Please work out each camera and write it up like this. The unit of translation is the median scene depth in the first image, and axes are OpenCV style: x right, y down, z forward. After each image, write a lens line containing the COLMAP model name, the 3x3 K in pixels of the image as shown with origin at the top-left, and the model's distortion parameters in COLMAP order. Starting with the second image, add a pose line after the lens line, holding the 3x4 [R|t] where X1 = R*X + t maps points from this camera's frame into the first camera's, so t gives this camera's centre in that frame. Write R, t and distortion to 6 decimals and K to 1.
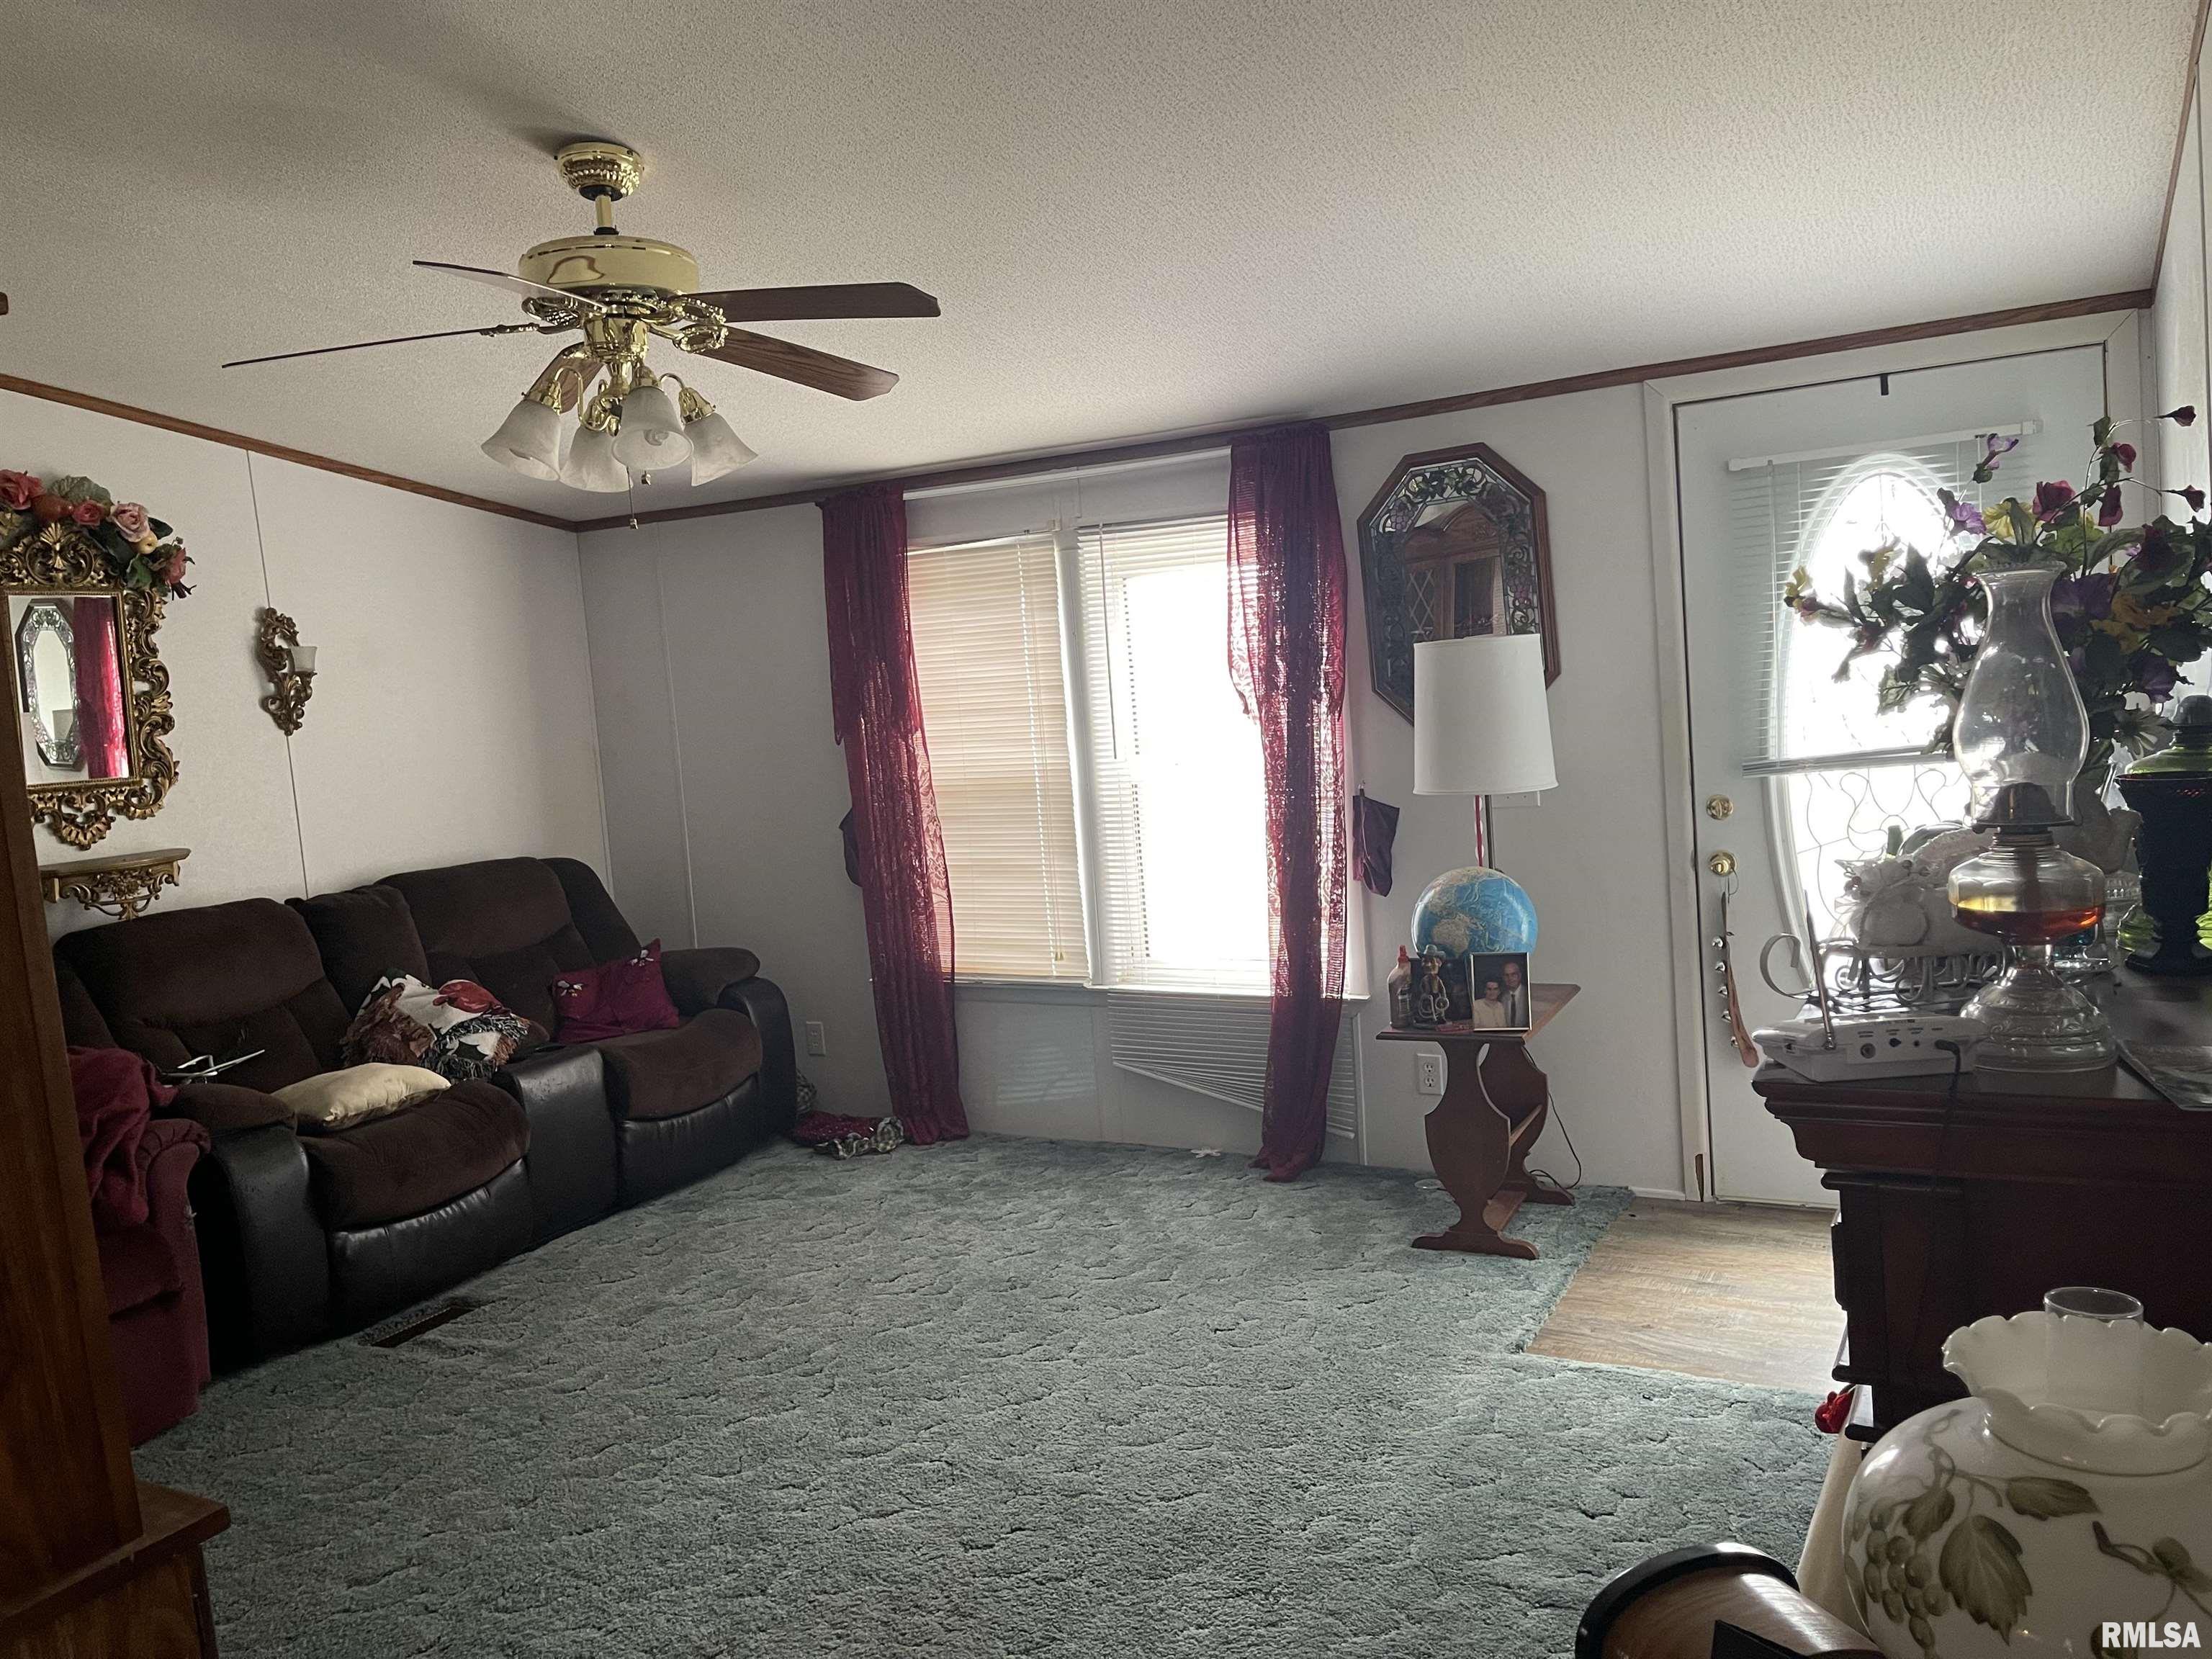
lens RADIAL K [[1668.2, 0, 1106.7], [0, 1668.2, 840.6], [0, 0, 1]] dist [0.060824, -0.075152]
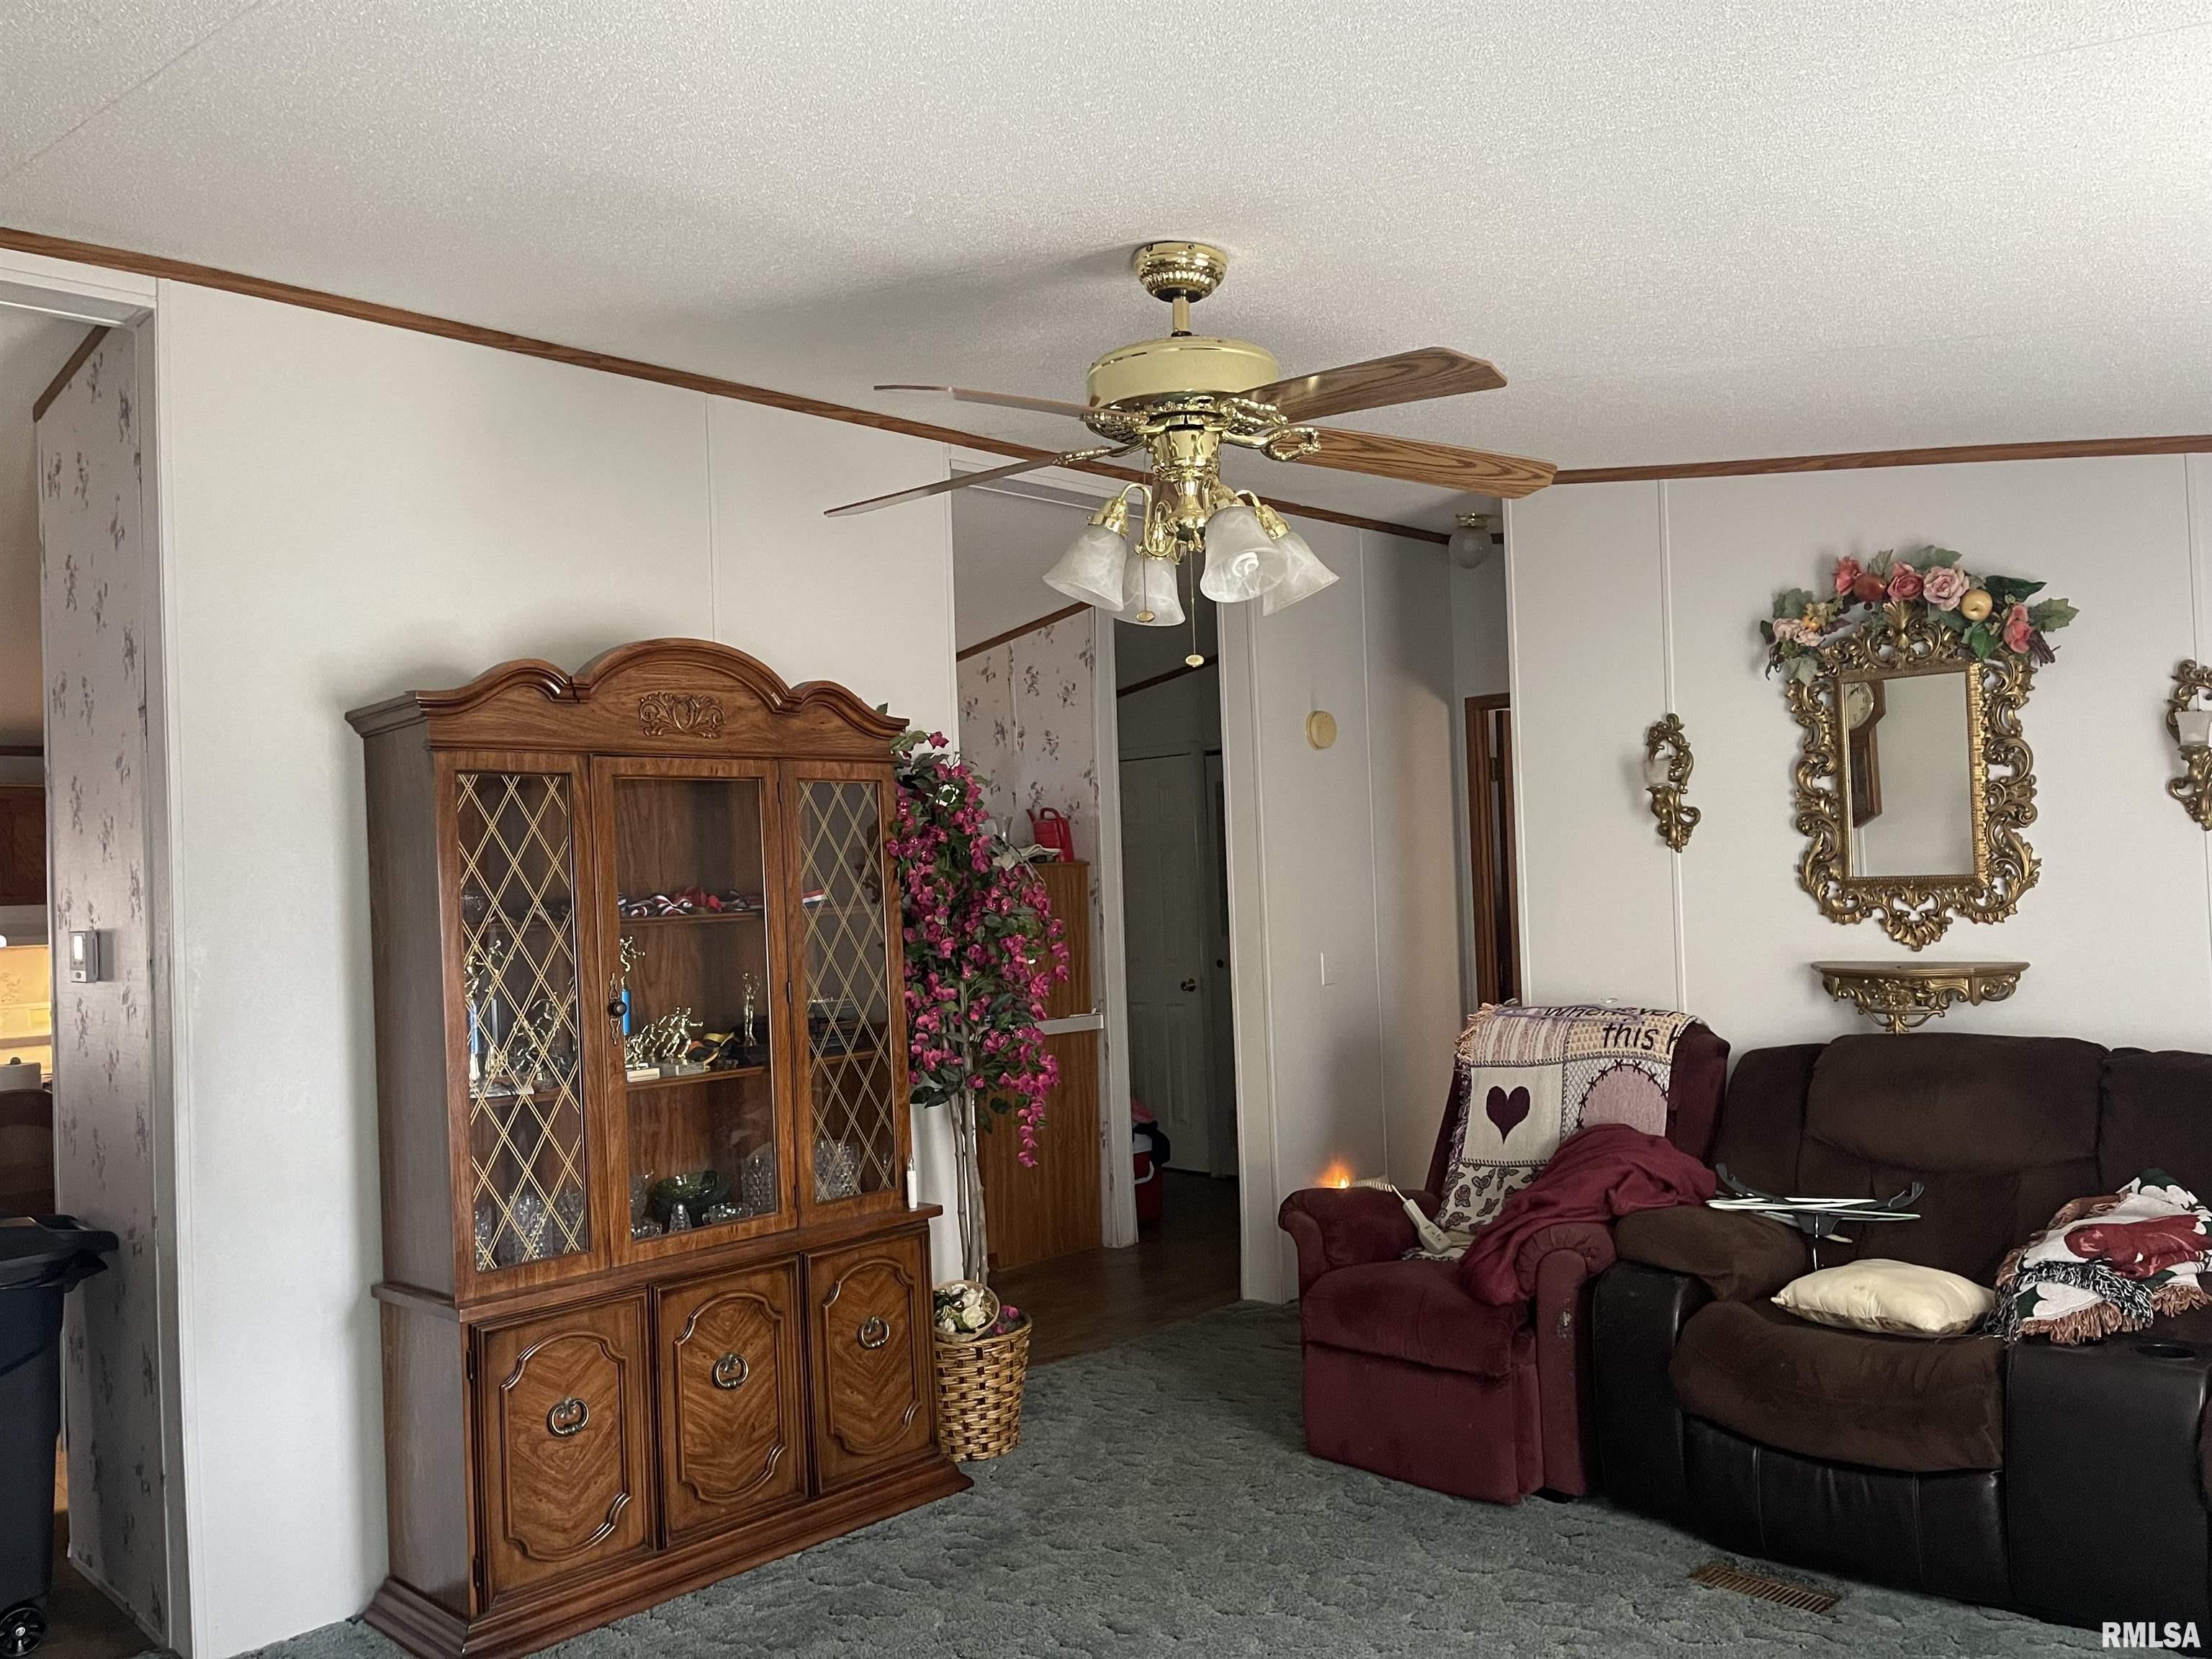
lens RADIAL K [[1668.2, 0, 1106.9], [0, 1668.2, 831.6], [0, 0, 1]] dist [0.060824, -0.075152]
pose [[-0.275988, 0.054055, -0.959640, 0.495511], [-0.029985, 0.997447, 0.064808, -0.131777], [0.960693, 0.046661, -0.273663, 1.023943]]
